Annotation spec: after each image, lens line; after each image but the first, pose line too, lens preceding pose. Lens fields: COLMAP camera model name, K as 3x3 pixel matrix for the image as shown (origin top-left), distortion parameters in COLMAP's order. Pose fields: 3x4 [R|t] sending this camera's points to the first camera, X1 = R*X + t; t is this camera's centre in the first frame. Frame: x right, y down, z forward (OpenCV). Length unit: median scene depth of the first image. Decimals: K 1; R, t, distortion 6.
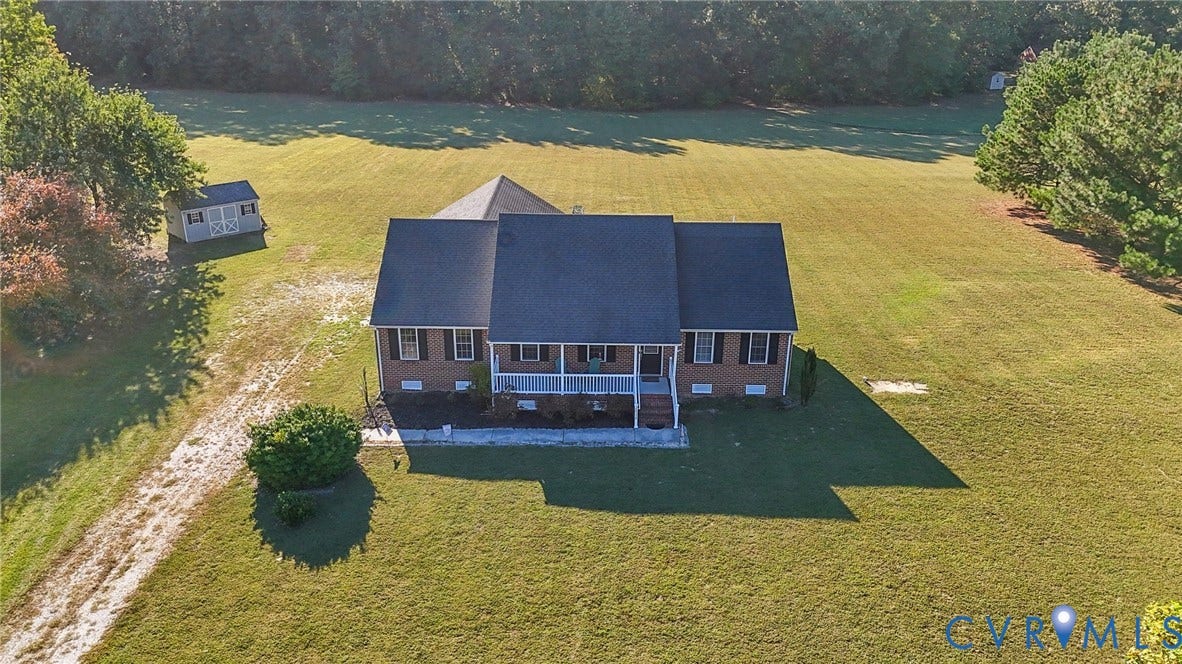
lens RADIAL K [[871.2, 0, 591.0], [0, 871.2, 332.0], [0, 0, 1]] dist [0.031788, -0.001377]
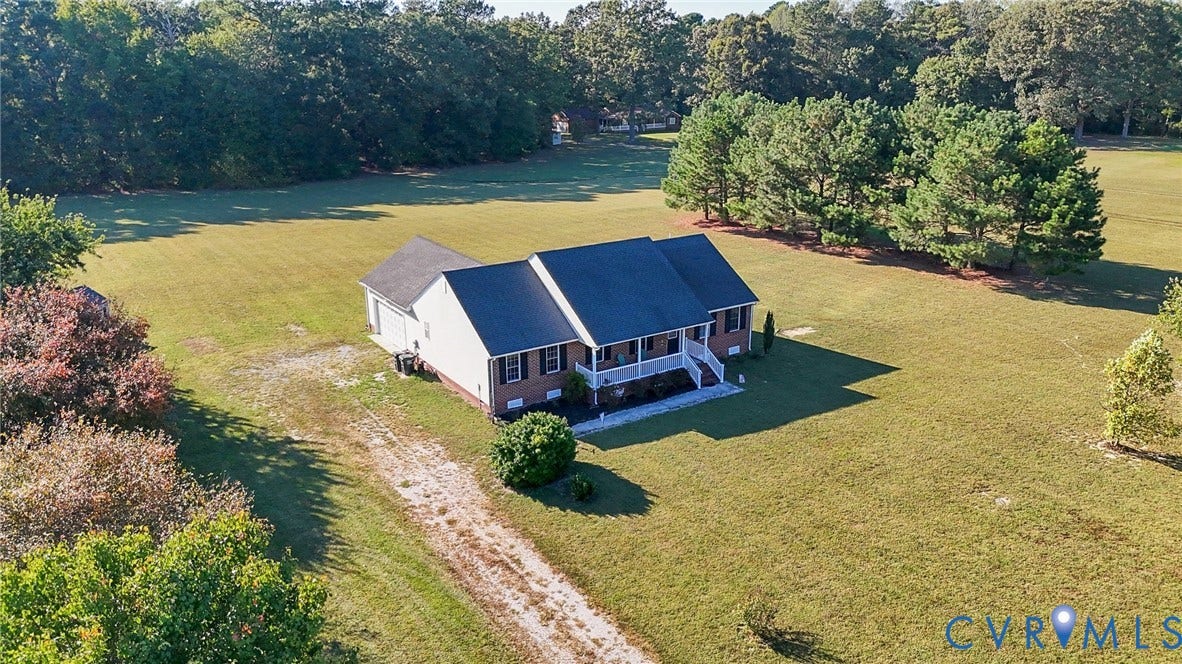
lens RADIAL K [[825.3, 0, 591.0], [0, 825.3, 332.0], [0, 0, 1]] dist [0.049339, -0.000583]
pose [[0.842097, -0.186233, 0.506153, -0.673013], [0.217415, 0.976076, -0.002581, -0.008108], [-0.493563, 0.112219, 0.862440, -0.042277]]
